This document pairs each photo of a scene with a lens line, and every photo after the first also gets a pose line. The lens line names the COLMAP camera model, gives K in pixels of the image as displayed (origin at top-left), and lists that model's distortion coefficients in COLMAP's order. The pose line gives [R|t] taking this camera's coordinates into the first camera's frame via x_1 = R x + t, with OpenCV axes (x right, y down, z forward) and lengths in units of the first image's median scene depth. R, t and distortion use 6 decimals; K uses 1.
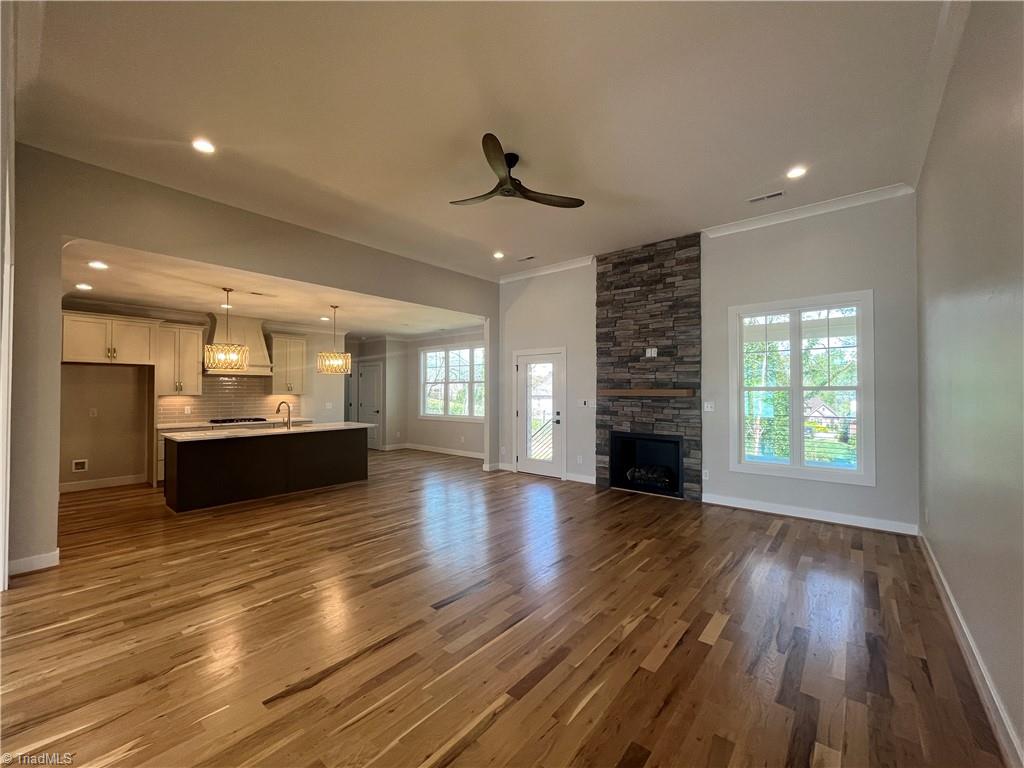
lens RADIAL K [[417.4, 0, 506.9], [0, 417.4, 385.6], [0, 0, 1]] dist [-0.001567, -0.000343]
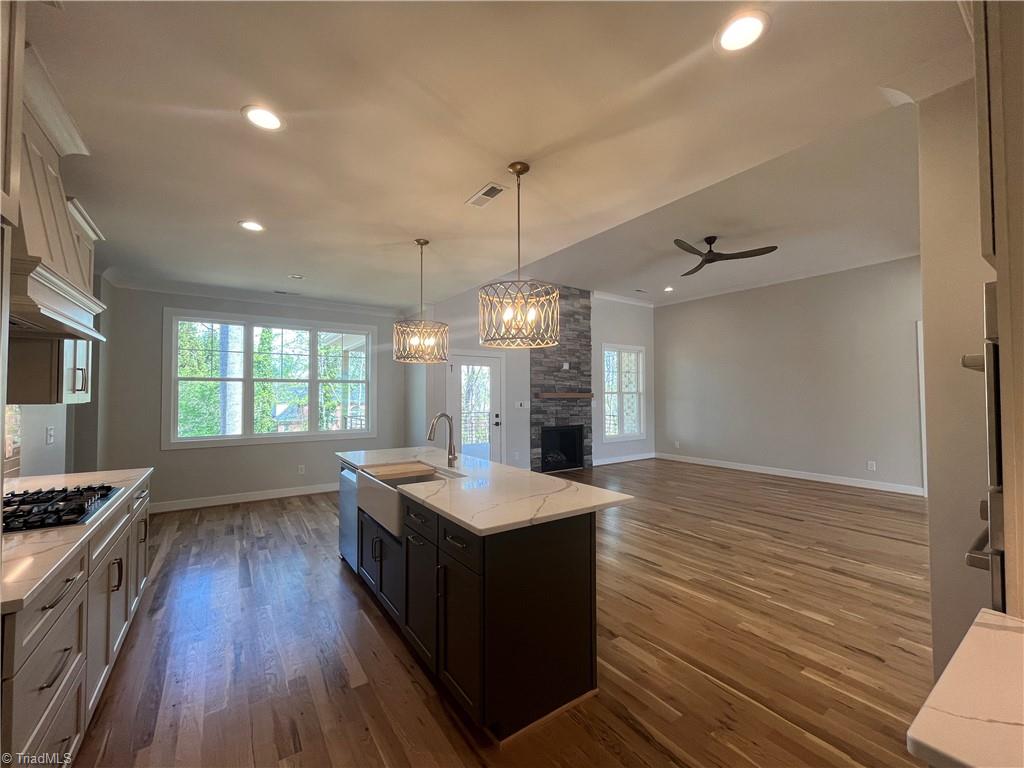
lens RADIAL K [[417.4, 0, 515.0], [0, 417.4, 384.9], [0, 0, 1]] dist [-0.001567, -0.000343]
pose [[0.256791, 0.024851, 0.966148, -1.022285], [-0.010242, 0.999683, -0.022992, 0.015978], [-0.966413, -0.003991, 0.256964, 0.818898]]
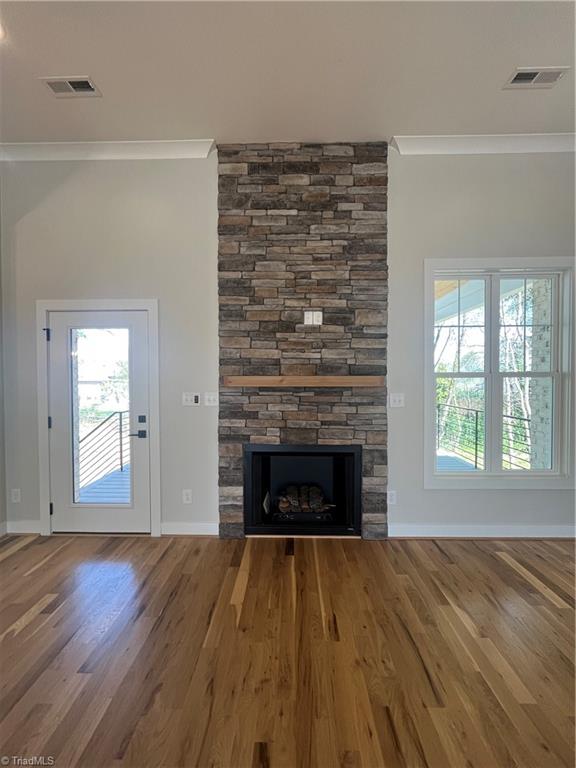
lens RADIAL K [[313.1, 0, 286.0], [0, 313.1, 380.8], [0, 0, 1]] dist [-0.001567, -0.000343]
pose [[0.775968, -0.016191, 0.630565, 0.010550], [-0.004221, 0.999515, 0.030858, 0.002233], [-0.630758, -0.026606, 0.775523, 0.659164]]
